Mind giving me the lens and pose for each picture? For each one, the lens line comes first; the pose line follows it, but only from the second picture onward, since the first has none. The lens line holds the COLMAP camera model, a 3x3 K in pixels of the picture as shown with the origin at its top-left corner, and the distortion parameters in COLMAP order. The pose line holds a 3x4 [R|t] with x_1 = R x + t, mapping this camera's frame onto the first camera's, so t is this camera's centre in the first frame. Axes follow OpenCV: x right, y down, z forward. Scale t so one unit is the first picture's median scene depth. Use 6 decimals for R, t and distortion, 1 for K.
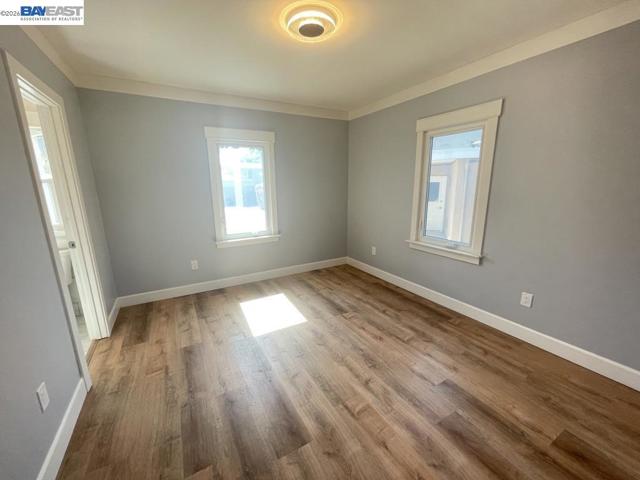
lens RADIAL K [[261.3, 0, 317.2], [0, 261.3, 241.0], [0, 0, 1]] dist [-0.002360, 0.000570]
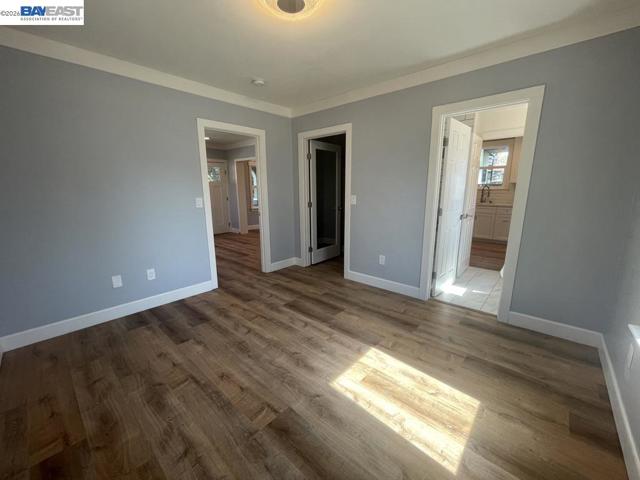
lens RADIAL K [[261.3, 0, 317.2], [0, 261.3, 241.0], [0, 0, 1]] dist [-0.002360, 0.000570]
pose [[-0.948593, 0.082221, -0.305632, 0.172054], [-0.050832, 0.913552, 0.403532, -0.302878], [0.312390, 0.398323, -0.862410, 1.526424]]
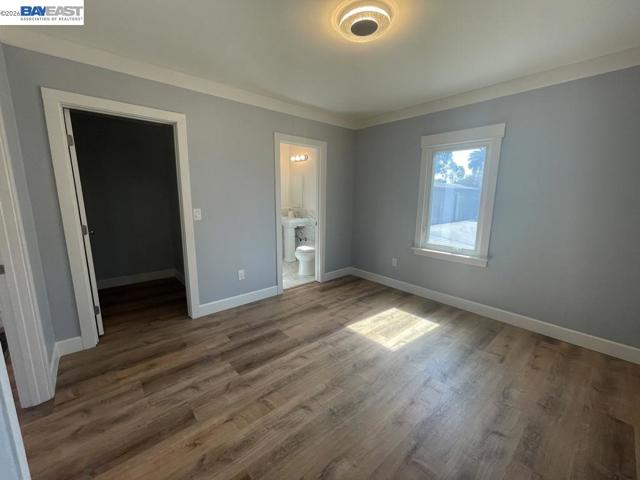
lens RADIAL K [[261.3, 0, 317.2], [0, 261.3, 241.0], [0, 0, 1]] dist [-0.002360, 0.000570]
pose [[0.195820, 0.186835, -0.962677, 0.716806], [-0.224024, 0.964246, 0.141570, -0.110993], [0.954708, 0.187940, 0.230674, 0.542928]]
